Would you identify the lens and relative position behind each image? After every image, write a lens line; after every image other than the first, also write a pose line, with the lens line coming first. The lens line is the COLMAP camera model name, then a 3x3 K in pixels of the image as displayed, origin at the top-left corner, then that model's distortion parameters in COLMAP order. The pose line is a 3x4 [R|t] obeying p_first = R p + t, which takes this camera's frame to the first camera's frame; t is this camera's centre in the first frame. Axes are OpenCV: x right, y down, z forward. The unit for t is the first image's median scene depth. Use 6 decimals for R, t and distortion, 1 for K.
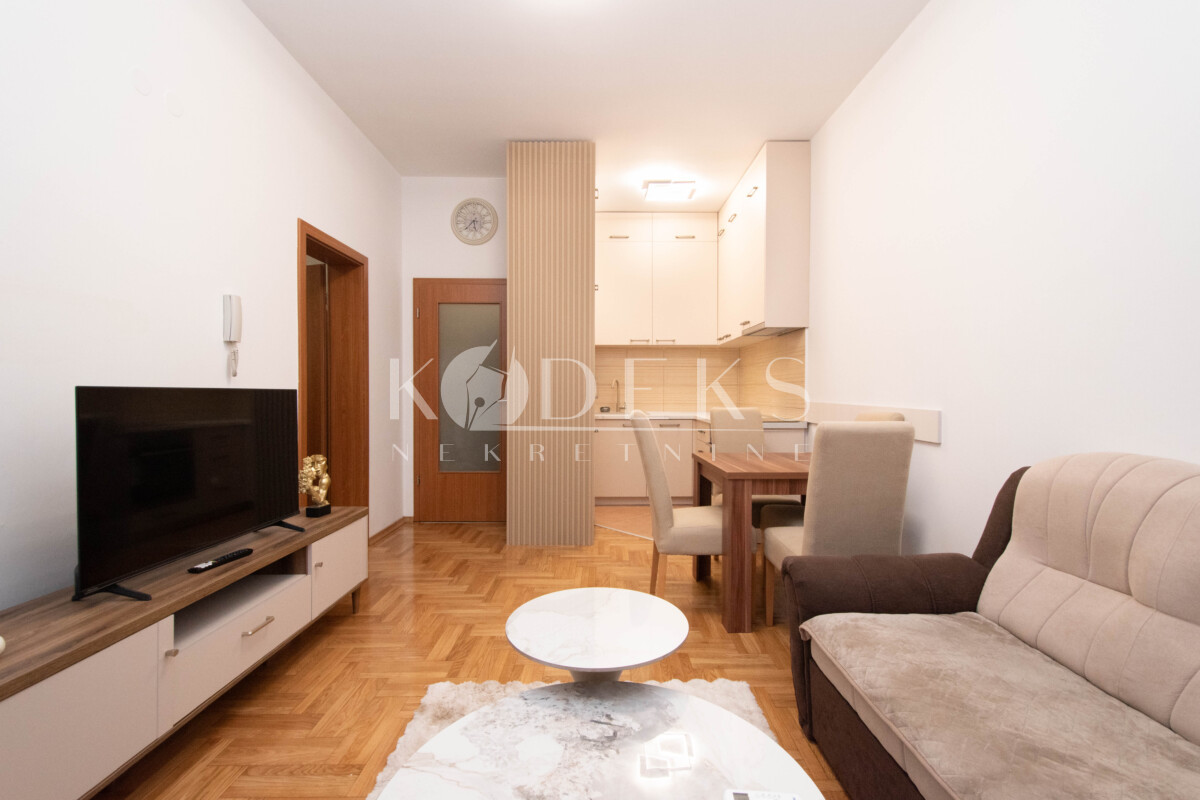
lens RADIAL K [[526.9, 0, 601.9], [0, 526.9, 403.2], [0, 0, 1]] dist [0.017515, -0.003138]
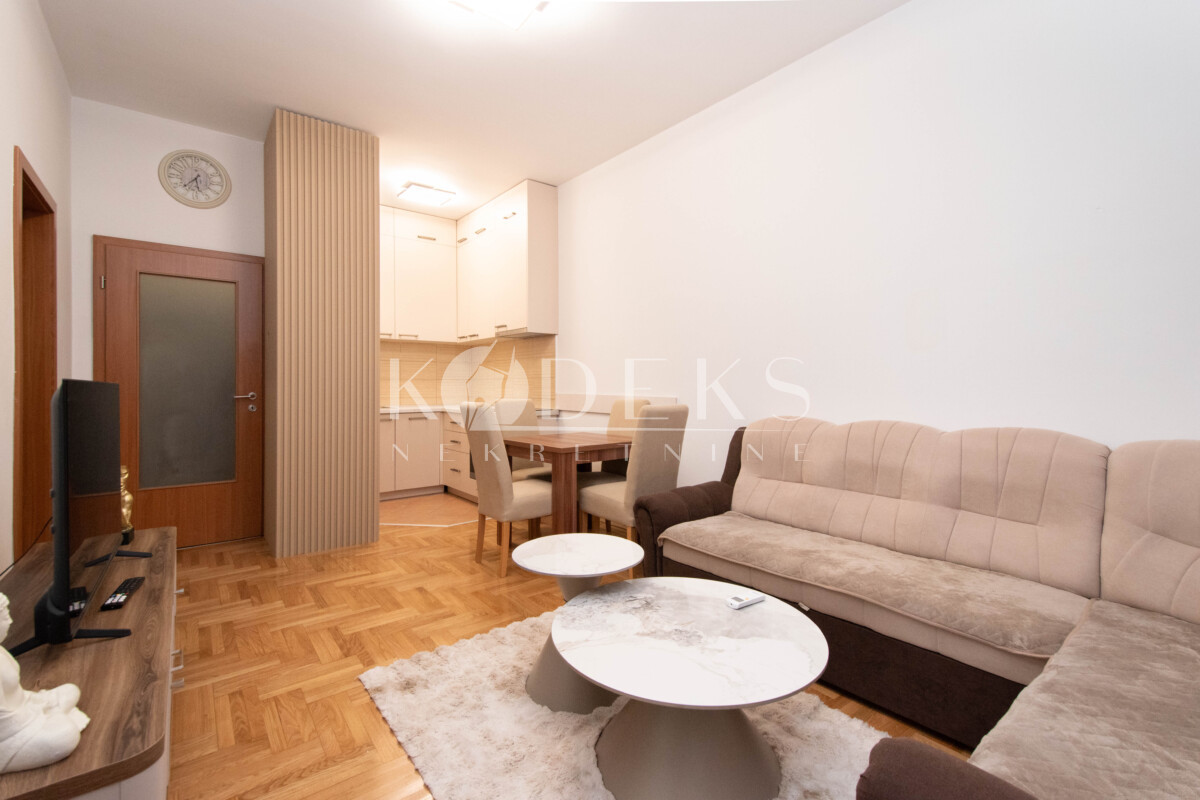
lens RADIAL K [[526.9, 0, 604.4], [0, 526.9, 392.4], [0, 0, 1]] dist [0.017515, -0.003138]
pose [[0.785363, -0.009524, 0.618963, -0.312467], [0.015941, 0.999861, -0.004843, 0.002284], [-0.618831, 0.013670, 0.785405, -0.049214]]
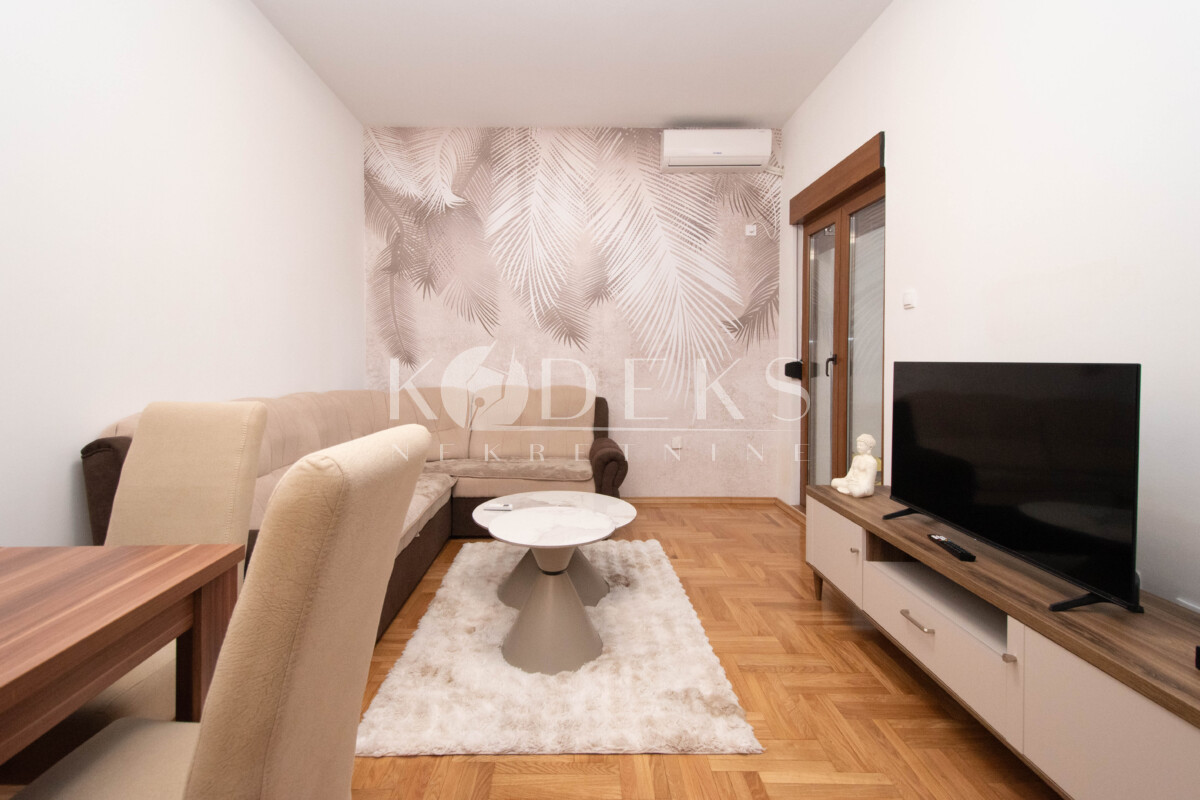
lens RADIAL K [[526.9, 0, 602.2], [0, 526.9, 391.9], [0, 0, 1]] dist [0.017515, -0.003138]
pose [[-0.999870, -0.013514, 0.008747, -0.051660], [-0.013214, 0.999353, 0.033462, -0.000734], [-0.009194, 0.033342, -0.999402, 0.945528]]
